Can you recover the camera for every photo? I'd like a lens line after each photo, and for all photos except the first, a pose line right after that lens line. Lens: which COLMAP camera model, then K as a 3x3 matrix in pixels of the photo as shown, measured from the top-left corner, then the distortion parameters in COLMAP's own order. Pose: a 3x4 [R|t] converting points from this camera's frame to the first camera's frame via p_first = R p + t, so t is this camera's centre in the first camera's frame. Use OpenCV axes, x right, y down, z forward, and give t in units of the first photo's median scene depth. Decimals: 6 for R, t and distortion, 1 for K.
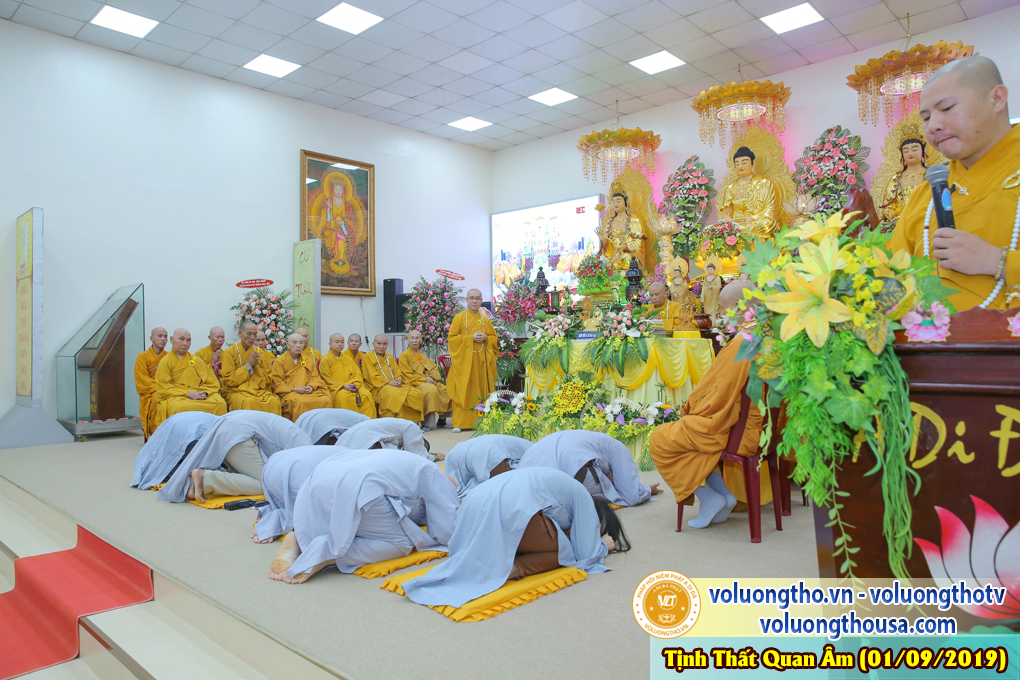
lens RADIAL K [[695.9, 0, 510.0], [0, 695.9, 340.0], [0, 0, 1]] dist [-0.107340, 0.081784]
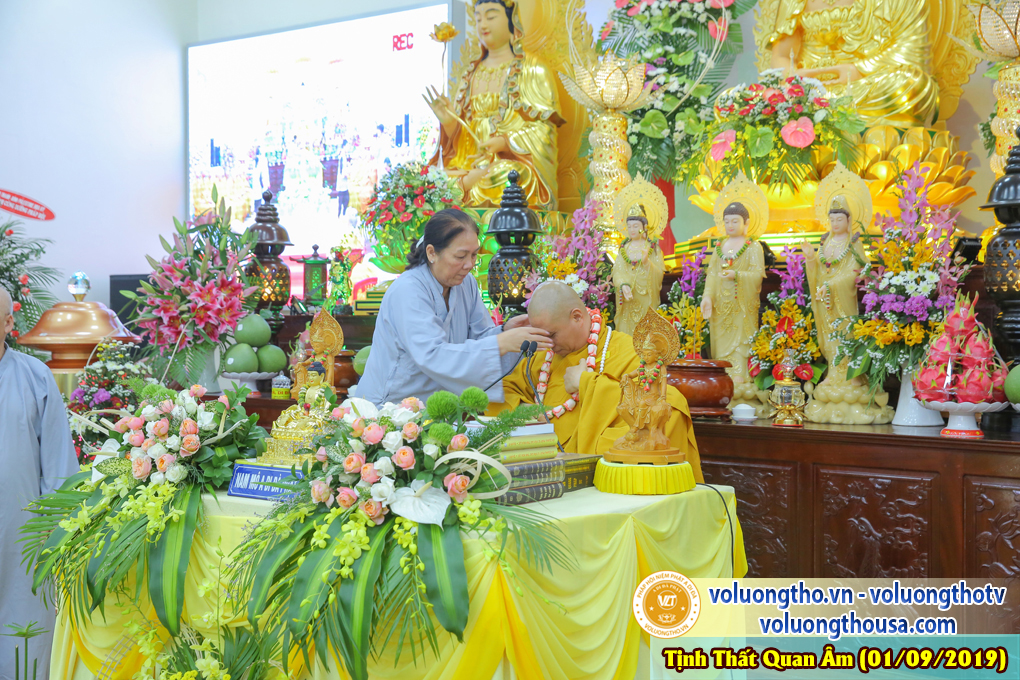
lens RADIAL K [[1278.4, 0, 510.0], [0, 1278.4, 340.0], [0, 0, 1]] dist [0.067739, 0.040708]
pose [[0.992968, 0.017014, 0.117150, 0.103295], [-0.019924, 0.999520, 0.023715, -0.052357], [-0.116690, -0.025882, 0.992831, 0.365441]]
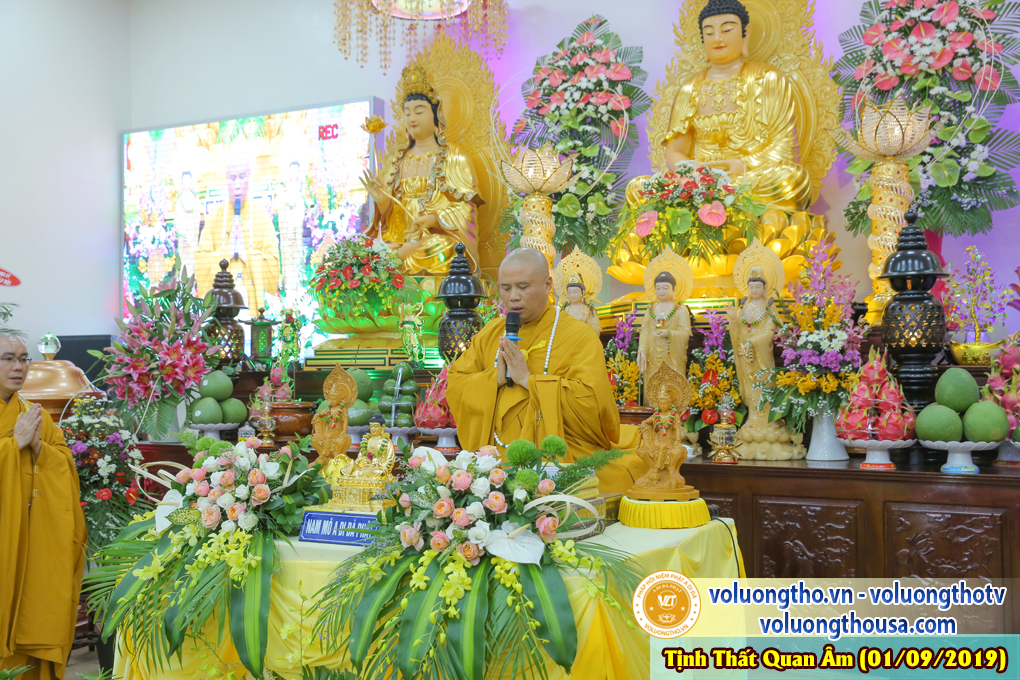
lens RADIAL K [[1078.7, 0, 510.0], [0, 1078.7, 340.0], [0, 0, 1]] dist [0.016330, 0.029402]
pose [[0.964063, 0.019171, 0.264983, 0.043894], [-0.012871, 0.999592, -0.025491, -0.051191], [-0.265363, 0.021165, 0.963916, 0.401413]]
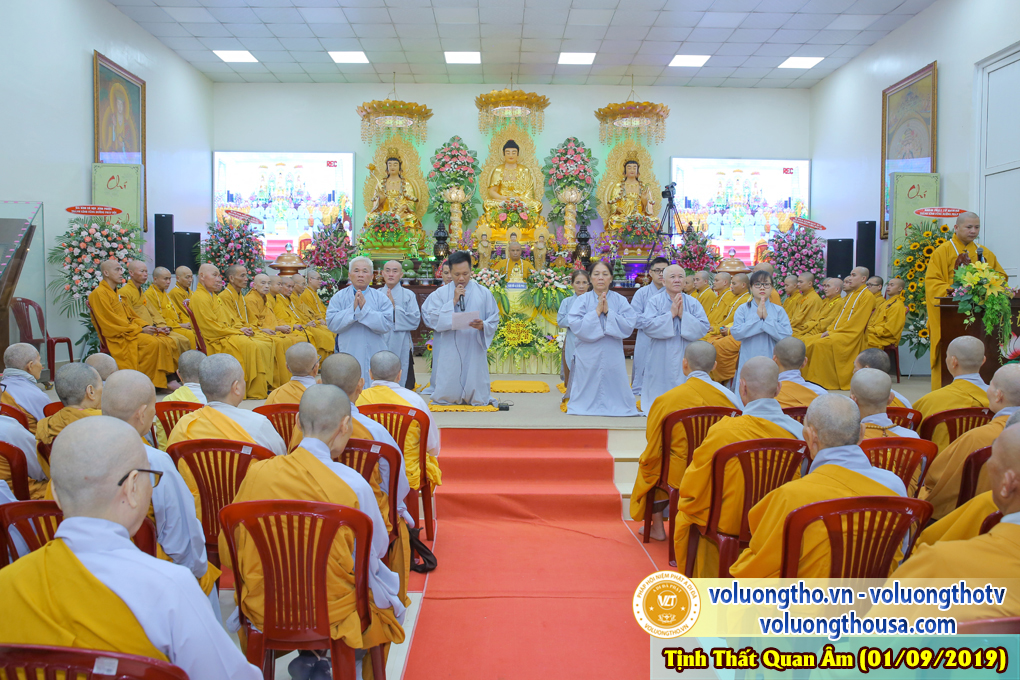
lens RADIAL K [[761.1, 0, 510.0], [0, 761.1, 340.0], [0, 0, 1]] dist [-0.051721, 0.006492]
pose [[0.719673, -0.016017, 0.694128, -0.646817], [-0.027433, 0.998297, 0.051478, 0.015691], [-0.693771, -0.056089, 0.718009, -0.030302]]
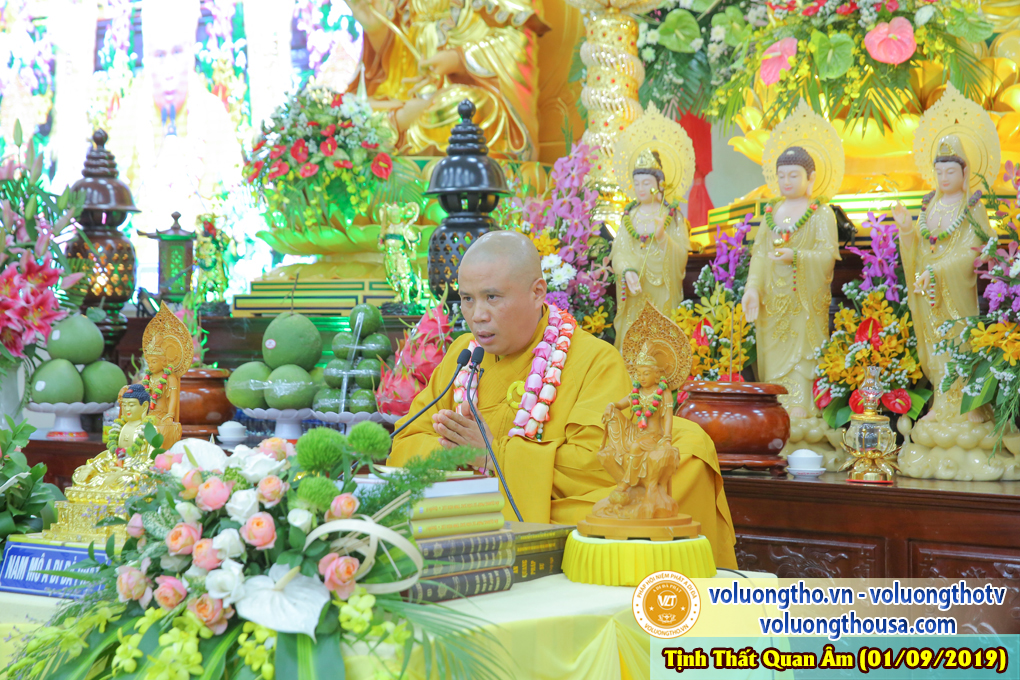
lens RADIAL K [[1877.2, 0, 510.0], [0, 1877.2, 340.0], [0, 0, 1]] dist [0.216613, 0.058199]
pose [[0.992029, 0.018472, 0.124651, 0.115975], [-0.020424, 0.999688, 0.014401, -0.051167], [-0.124346, -0.016832, 0.992096, 0.375074]]
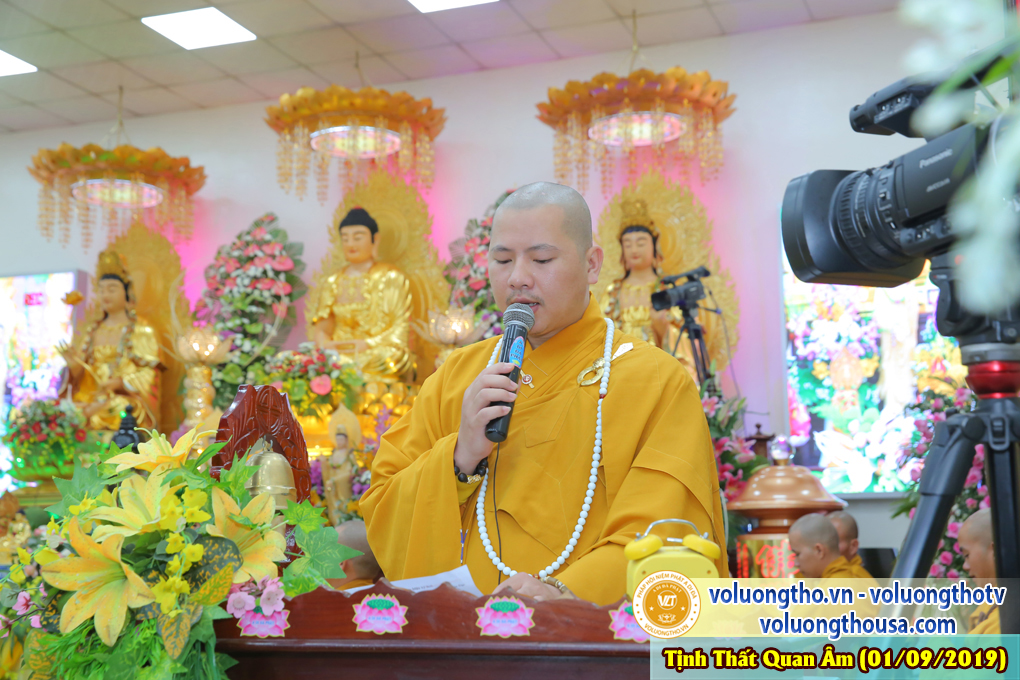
lens RADIAL K [[1456.9, 0, 510.0], [0, 1456.9, 340.0], [0, 0, 1]] dist [0.111607, 0.048460]
pose [[0.924667, 0.069109, 0.374453, 0.034918], [-0.011201, 0.987903, -0.154668, -0.008544], [-0.380612, 0.138822, 0.914255, -0.062495]]
